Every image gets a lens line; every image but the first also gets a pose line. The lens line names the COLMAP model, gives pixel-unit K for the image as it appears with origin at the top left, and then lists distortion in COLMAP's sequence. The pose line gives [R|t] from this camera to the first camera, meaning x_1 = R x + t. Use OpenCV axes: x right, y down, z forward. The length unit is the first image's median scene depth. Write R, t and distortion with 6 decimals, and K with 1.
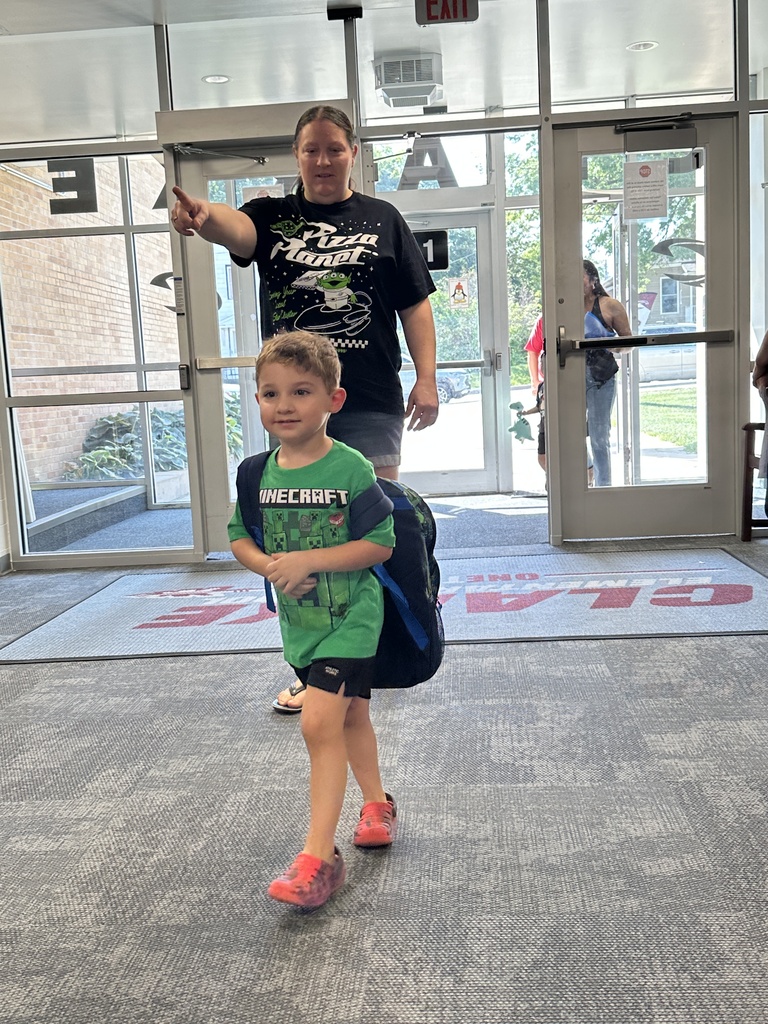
lens RADIAL K [[1131.0, 0, 384.0], [0, 1131.0, 512.0], [0, 0, 1]] dist [0.170582, -0.456129]
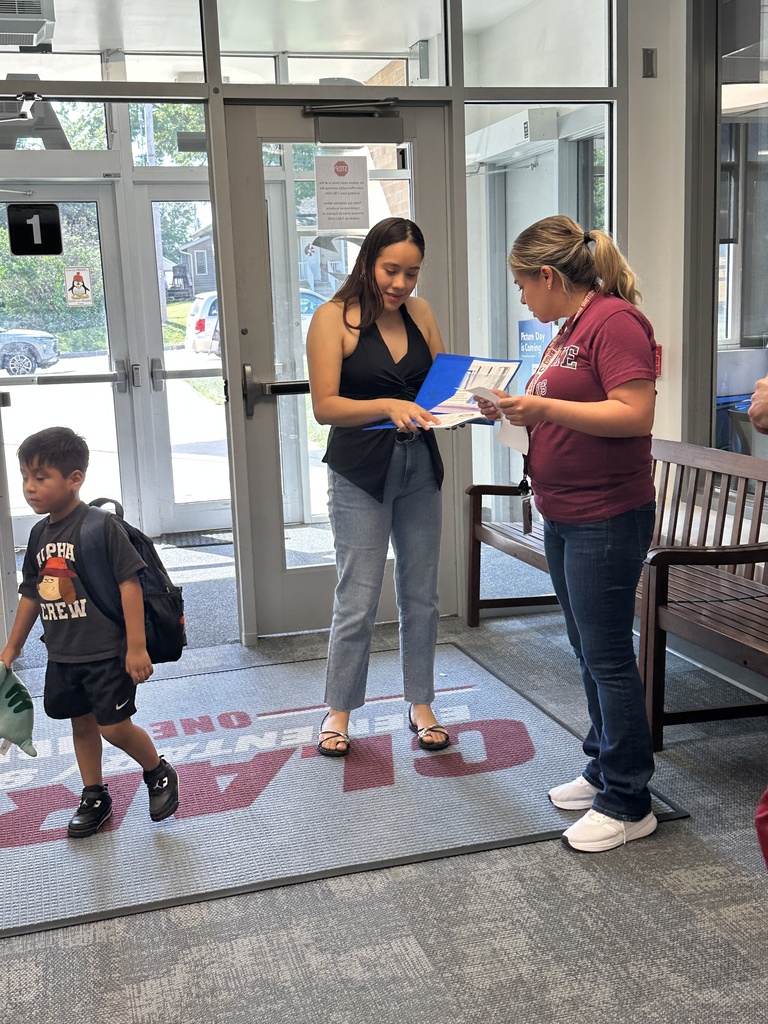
lens RADIAL K [[1186.1, 0, 384.0], [0, 1186.1, 512.0], [0, 0, 1]] dist [0.187121, -0.465760]
pose [[0.938503, -0.044970, 0.342329, -0.038542], [0.030261, 0.998380, 0.048191, -0.100044], [-0.343942, -0.034869, 0.938343, 0.206795]]
